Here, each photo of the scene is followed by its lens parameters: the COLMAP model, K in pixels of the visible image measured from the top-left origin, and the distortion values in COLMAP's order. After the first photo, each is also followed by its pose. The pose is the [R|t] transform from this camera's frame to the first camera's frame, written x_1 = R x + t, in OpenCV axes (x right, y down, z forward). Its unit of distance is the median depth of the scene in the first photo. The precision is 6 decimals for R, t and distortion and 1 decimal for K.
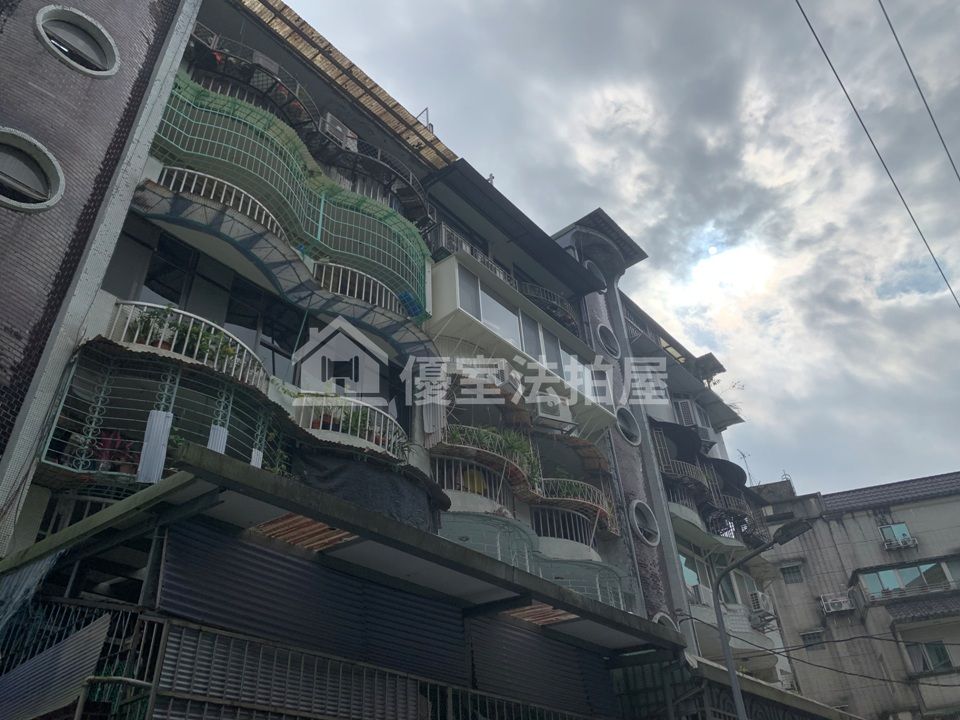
lens RADIAL K [[733.0, 0, 481.8], [0, 733.0, 354.4], [0, 0, 1]] dist [0.053398, -0.099170]
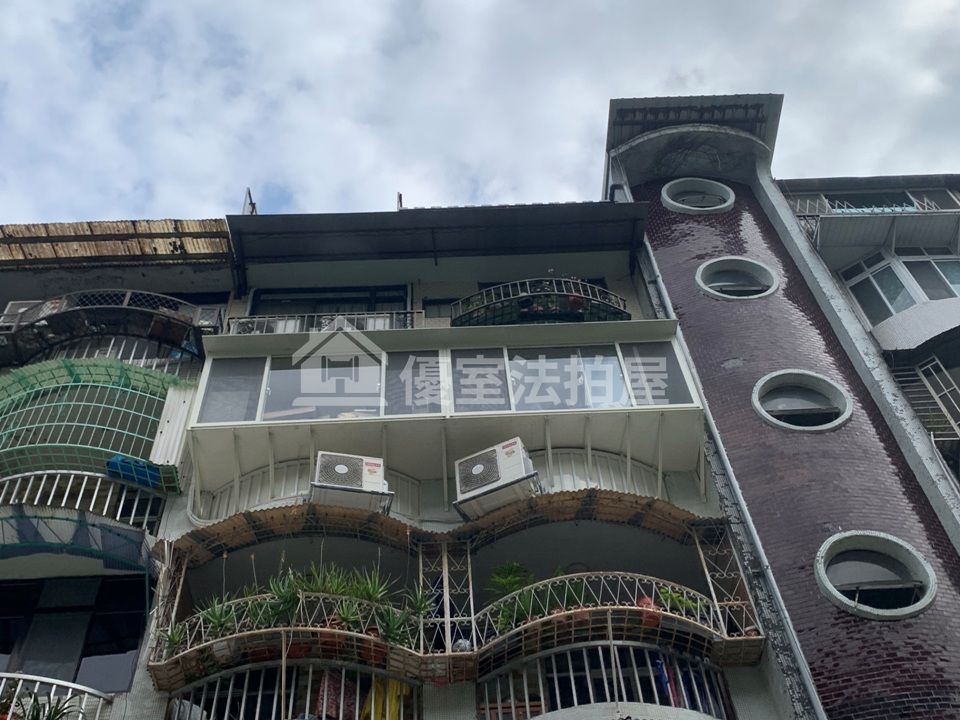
lens RADIAL K [[1082.4, 0, 473.1], [0, 1082.4, 339.5], [0, 0, 1]] dist [0.093274, 0.000000]
pose [[0.647045, -0.612458, -0.454123, 0.517785], [0.468316, 0.789260, -0.397176, 0.310470], [0.601674, 0.044318, 0.797511, 0.450209]]
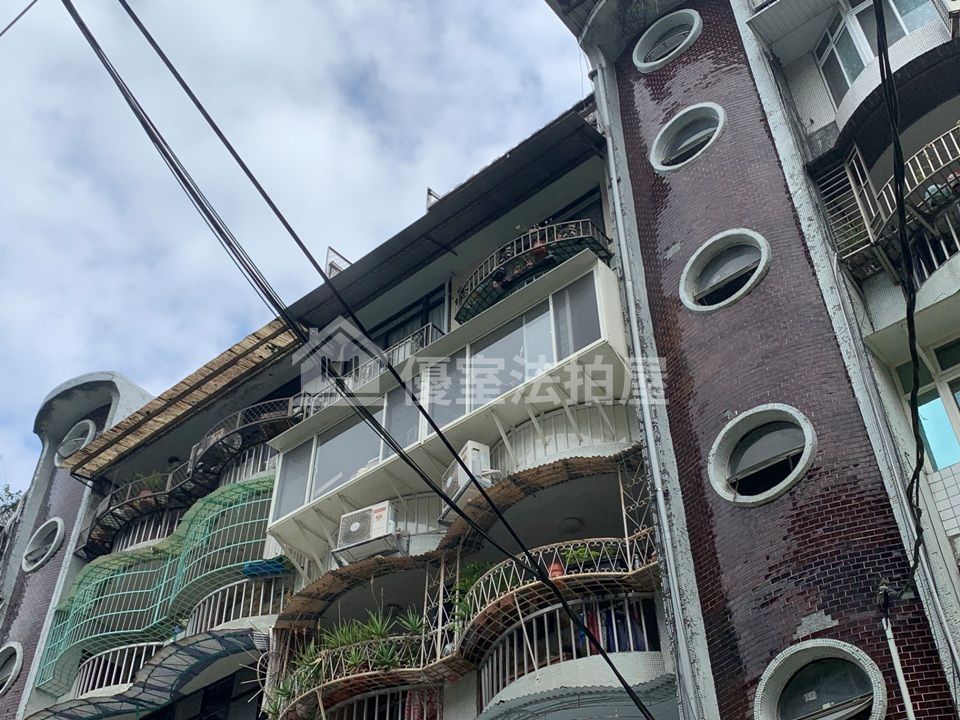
lens RADIAL K [[1139.4, 0, 478.9], [0, 1139.4, 364.0], [0, 0, 1]] dist [0.028136, 0.000000]
pose [[0.023401, -0.669919, -0.742066, 0.866685], [0.595761, 0.605417, -0.527768, 0.524679], [0.802821, -0.429743, 0.413279, 0.761896]]
